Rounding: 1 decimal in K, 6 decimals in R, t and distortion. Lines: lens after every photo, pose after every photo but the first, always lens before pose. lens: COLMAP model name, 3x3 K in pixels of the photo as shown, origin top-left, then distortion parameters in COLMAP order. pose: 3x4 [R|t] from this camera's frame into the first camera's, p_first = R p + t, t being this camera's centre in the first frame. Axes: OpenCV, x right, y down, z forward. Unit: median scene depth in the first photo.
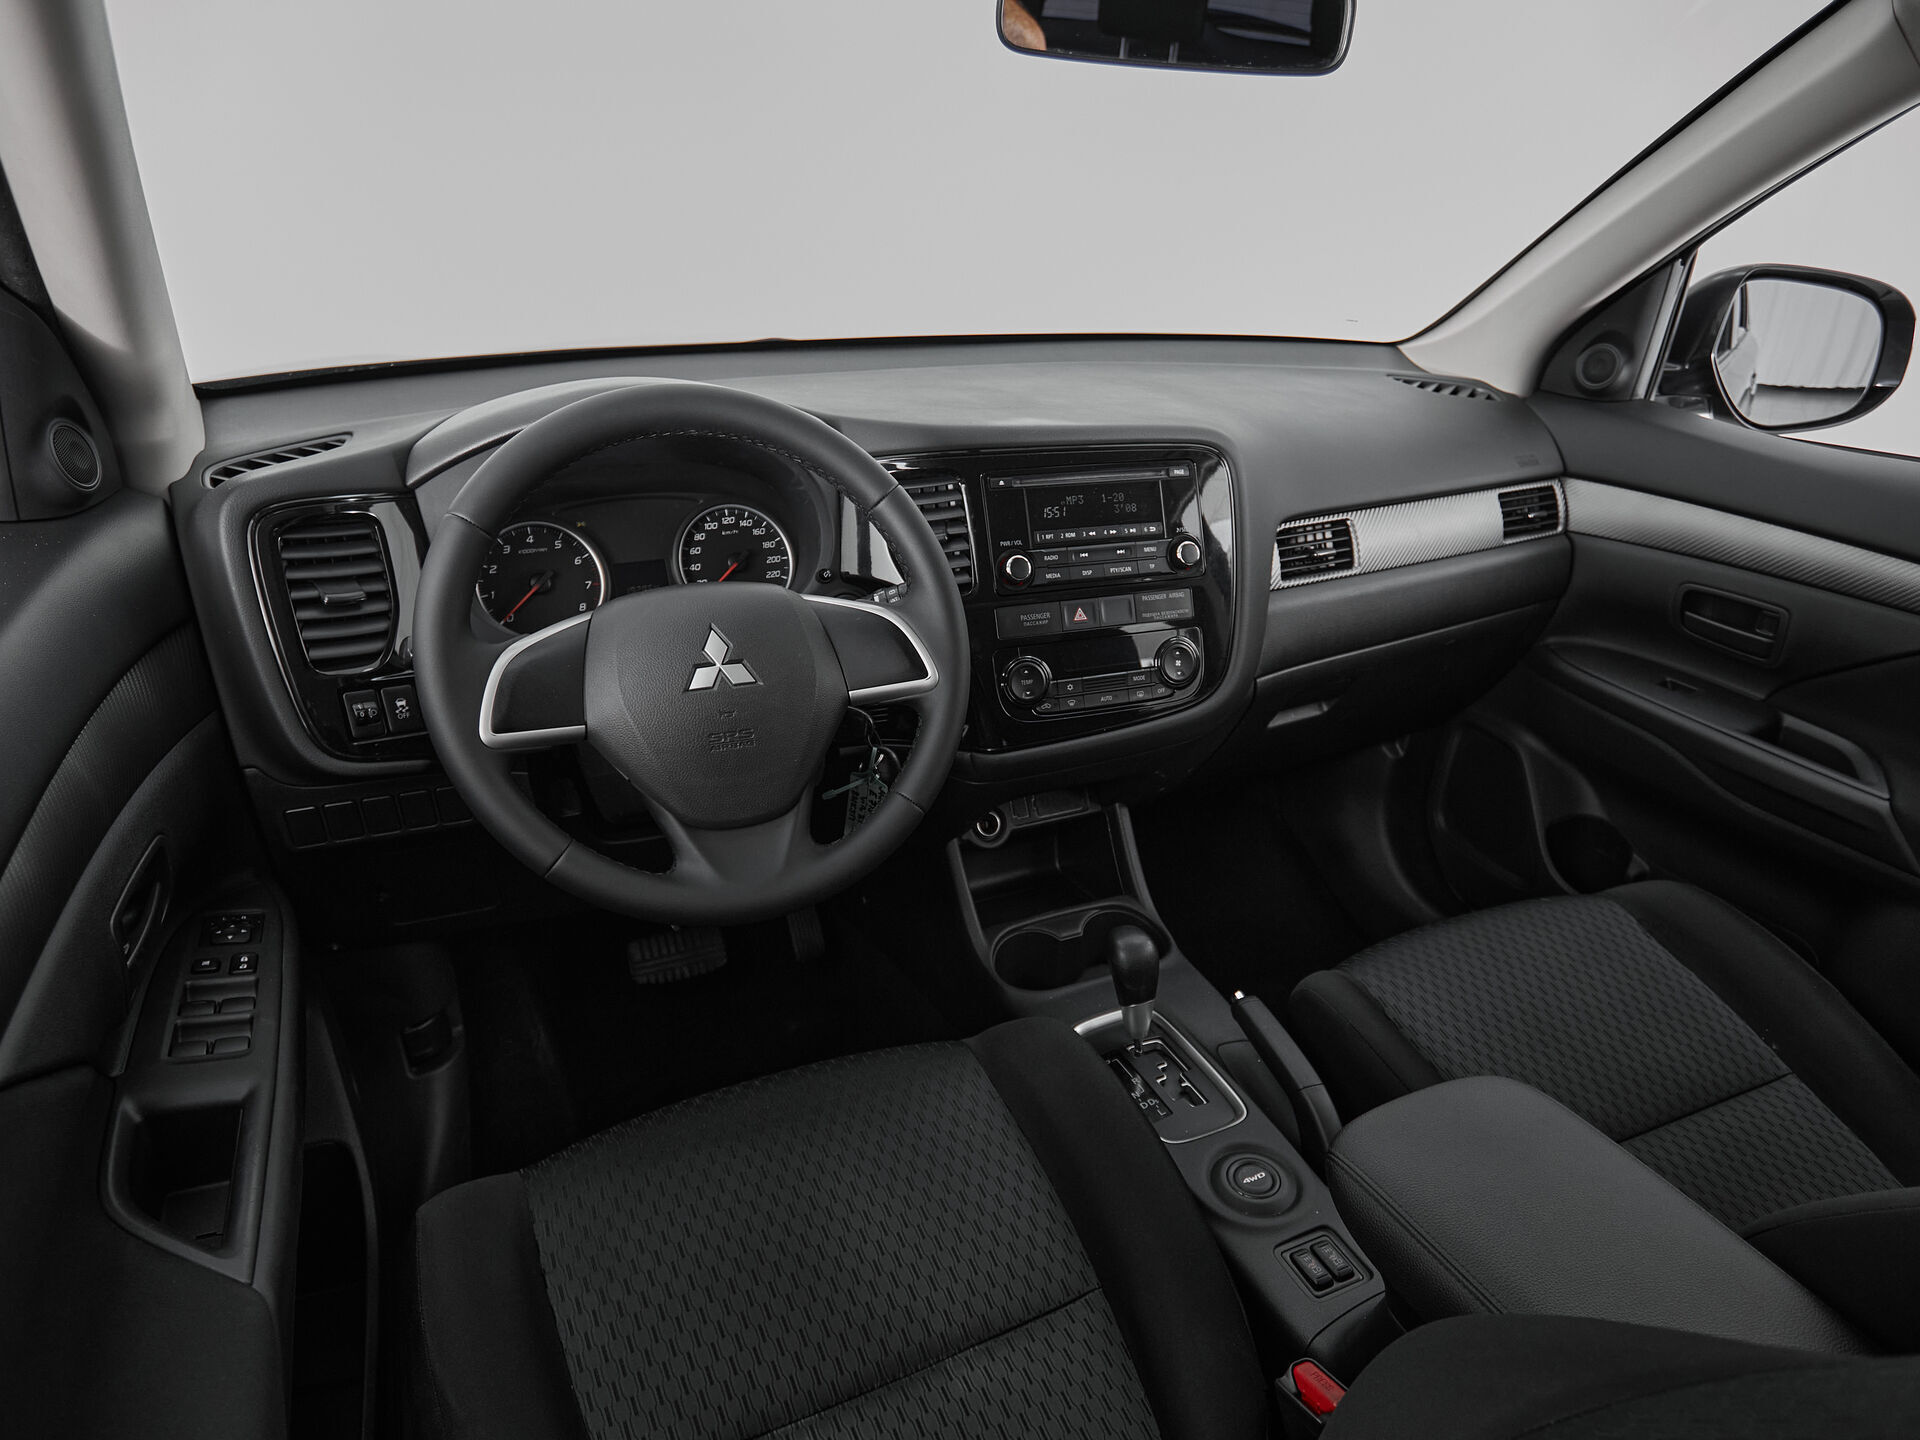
lens RADIAL K [[1090.5, 0, 1006.8], [0, 1090.5, 778.8], [0, 0, 1]] dist [0.000314, -0.001936]
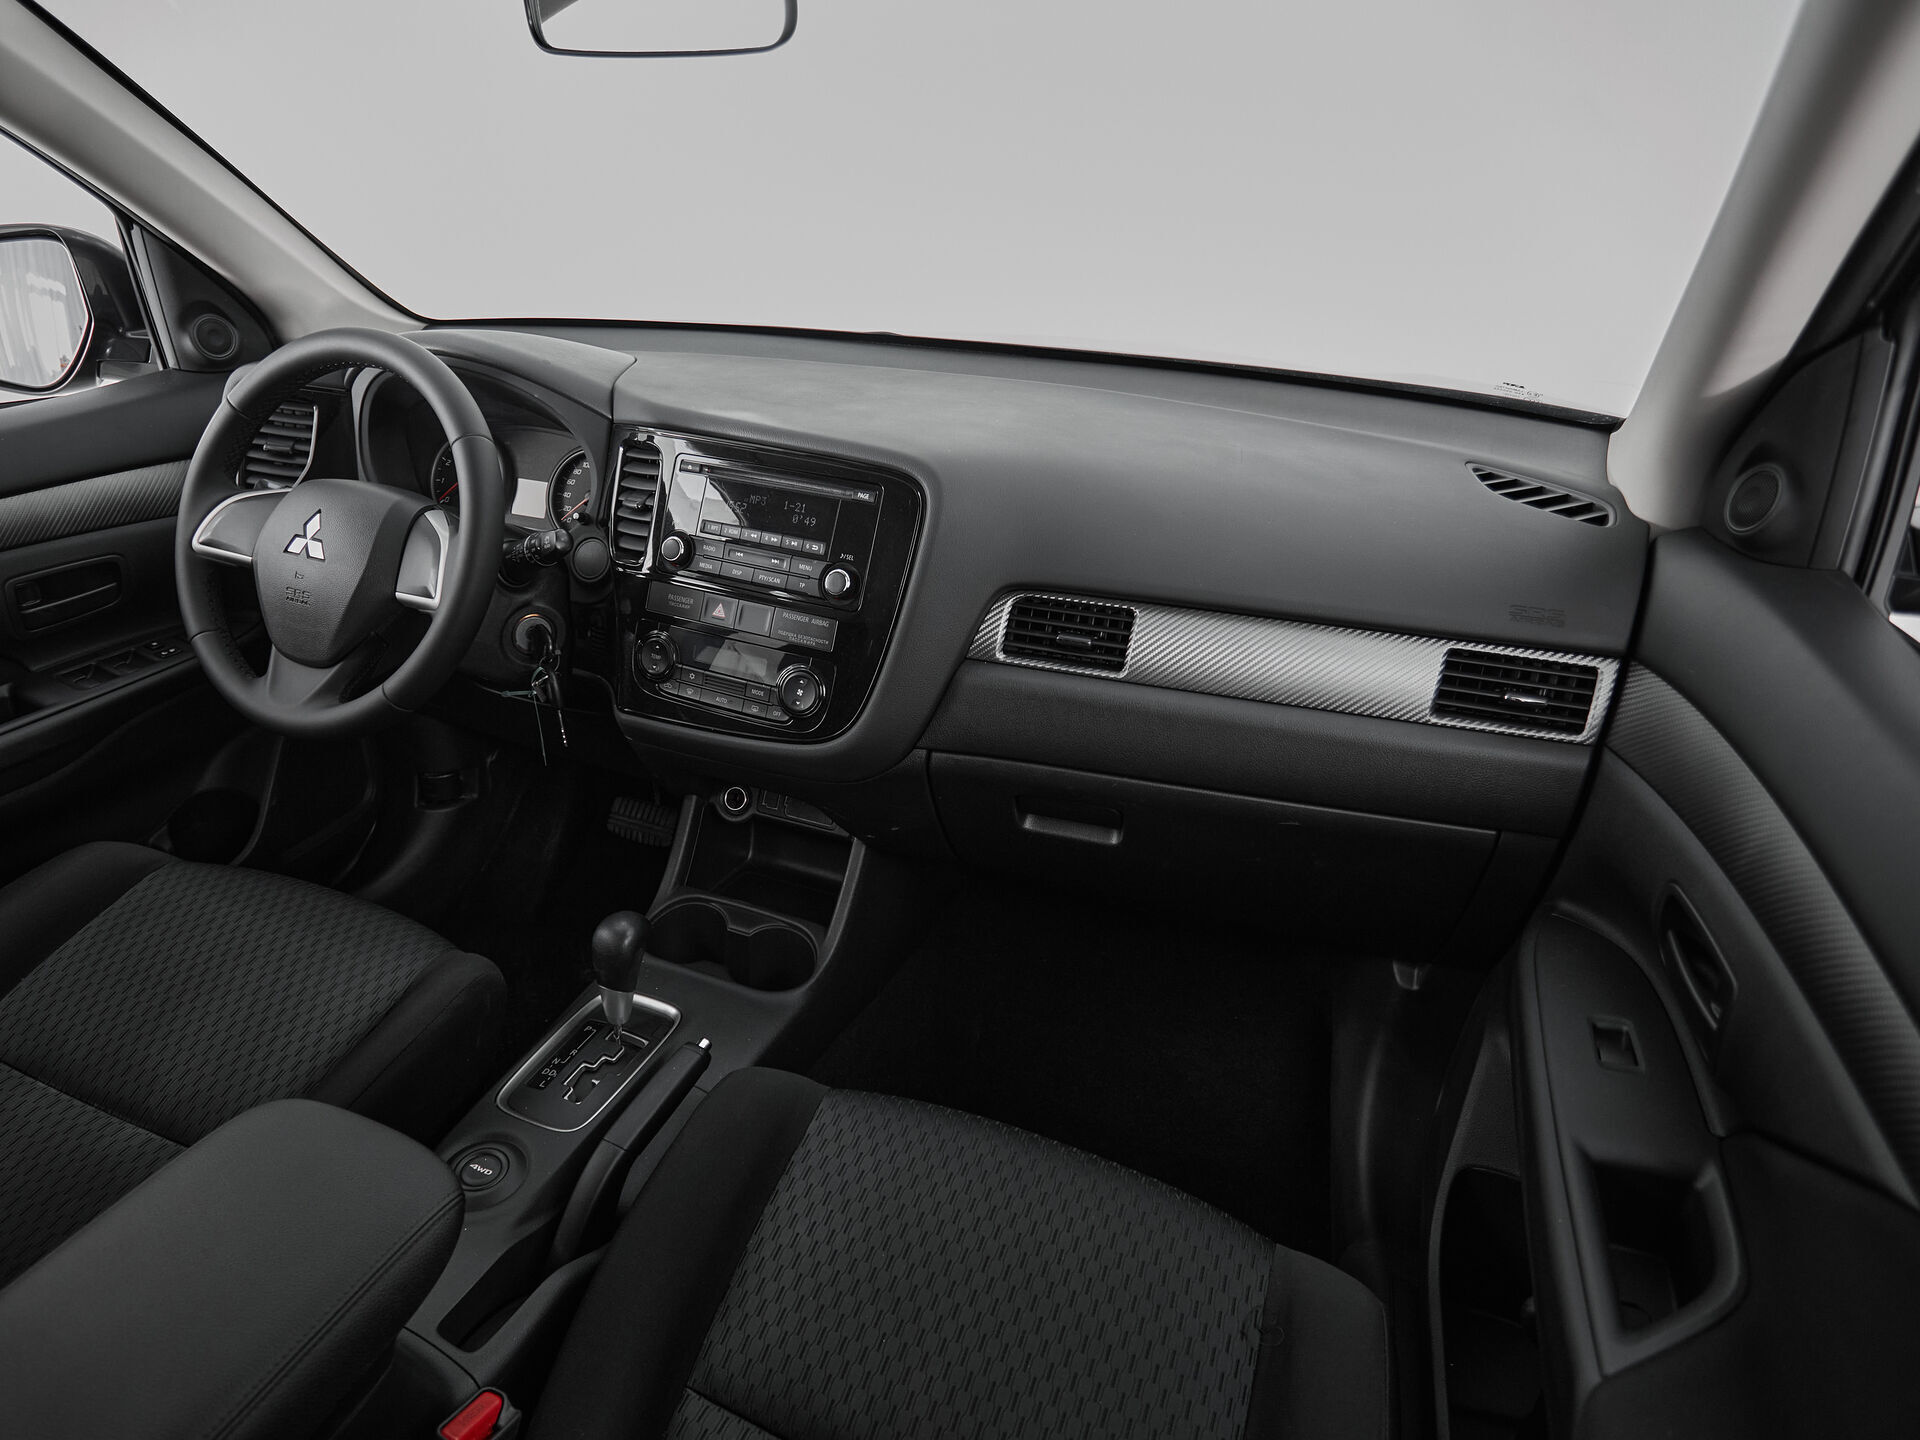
lens RADIAL K [[1047.5, 0, 928.9], [0, 1047.5, 751.4], [0, 0, 1]] dist [0.000069, -0.000560]
pose [[0.690346, 0.342609, -0.637214, 0.817032], [-0.357914, 0.927164, 0.110748, -0.197114], [0.628745, 0.151613, 0.762688, 0.392707]]
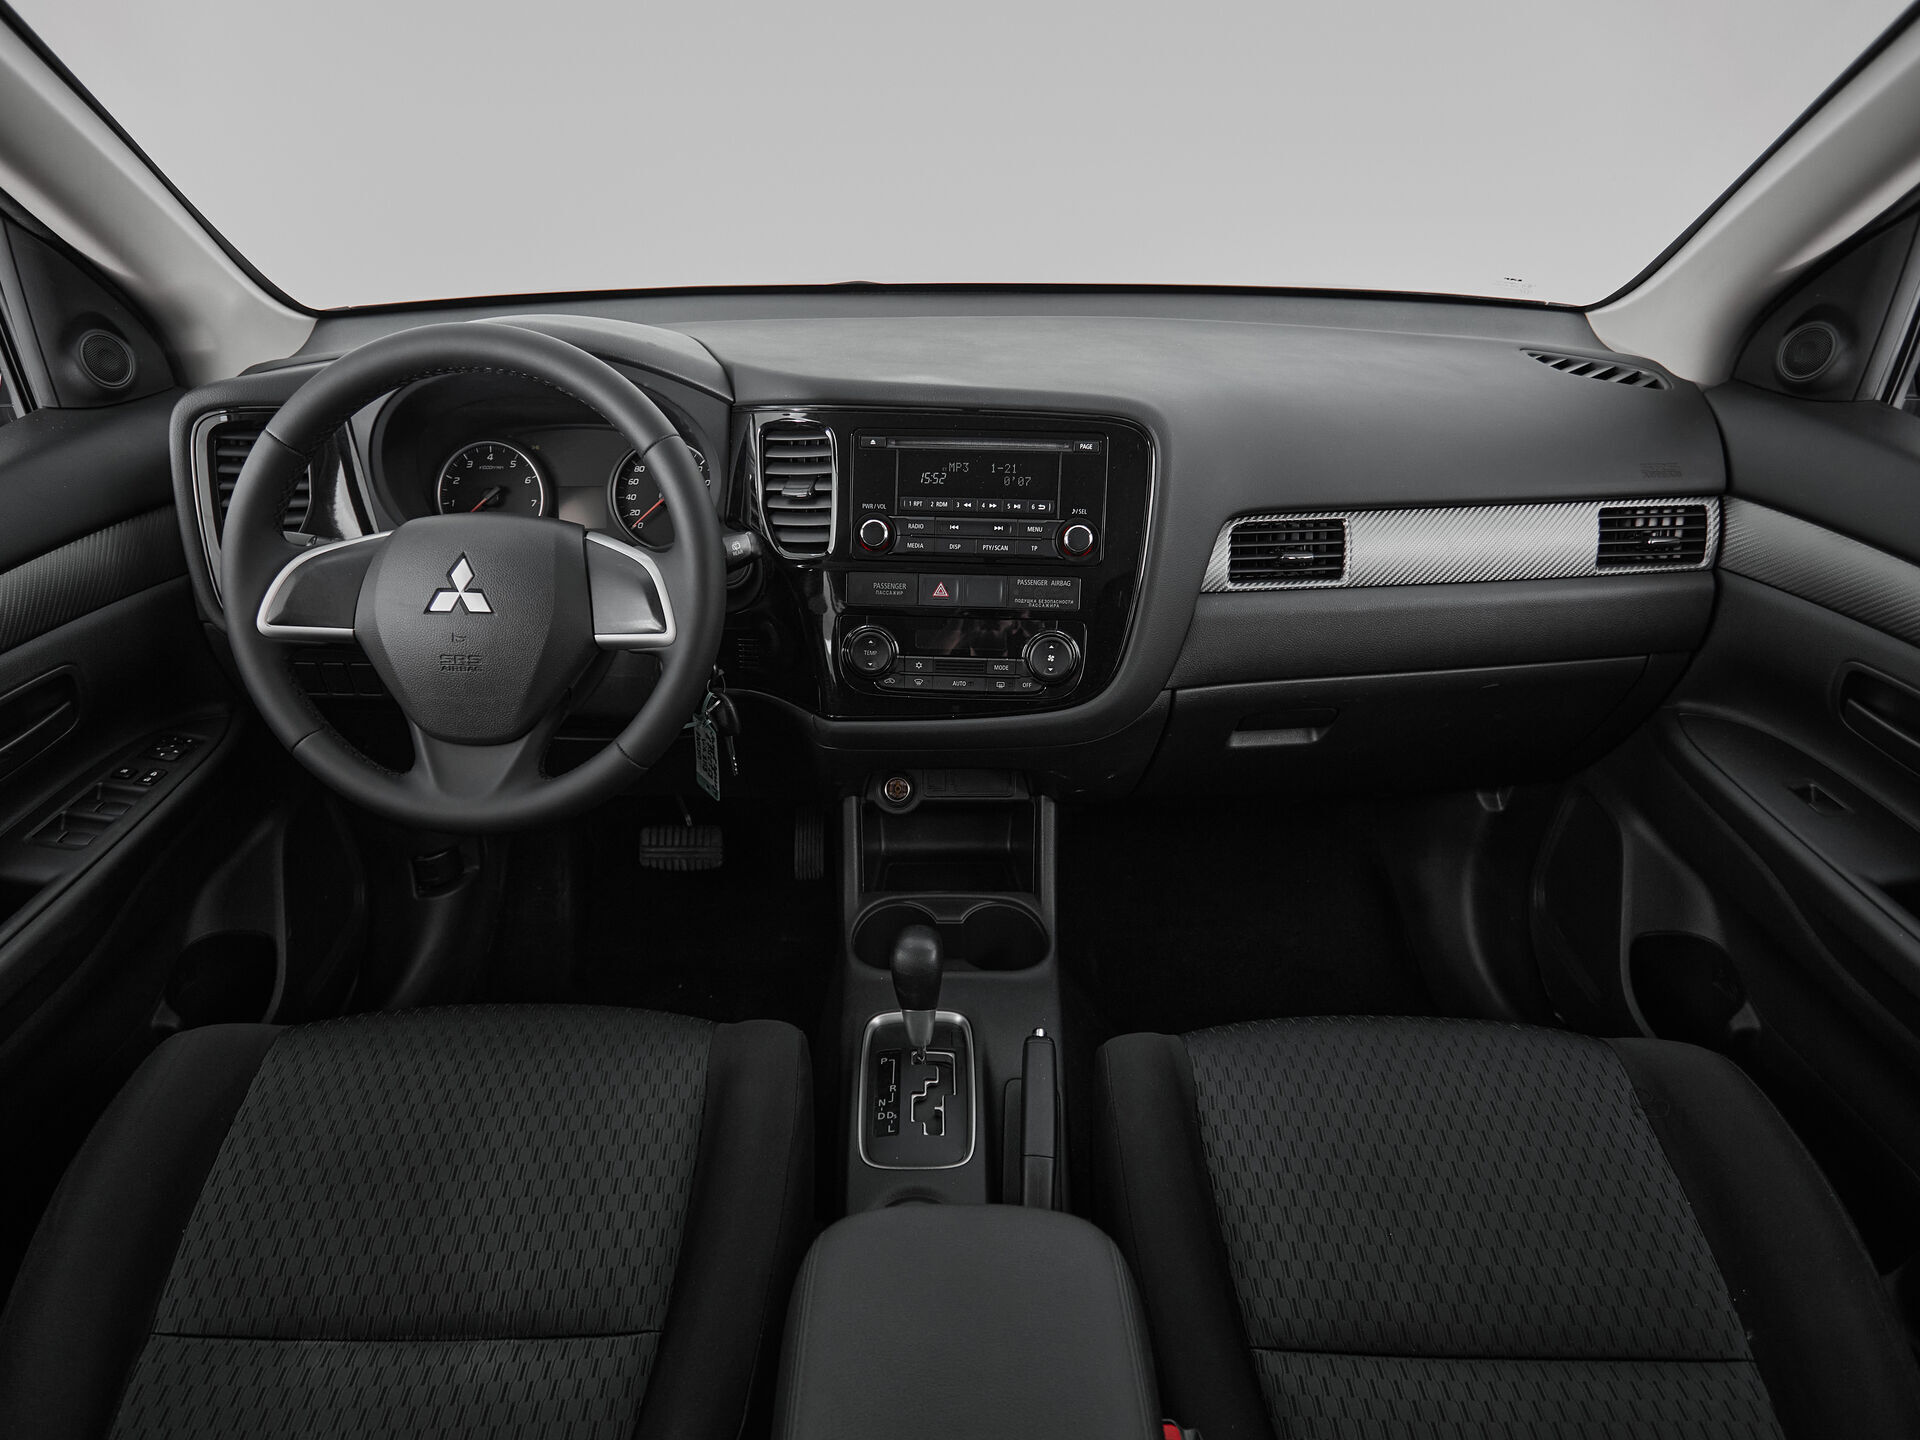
lens RADIAL K [[1047.5, 0, 942.0], [0, 1047.5, 736.3], [0, 0, 1]] dist [0.000069, -0.000560]
pose [[0.912639, 0.186528, -0.363727, 0.400310], [-0.176278, 0.982417, 0.061504, -0.079436], [0.368803, 0.007986, 0.929473, 0.160172]]
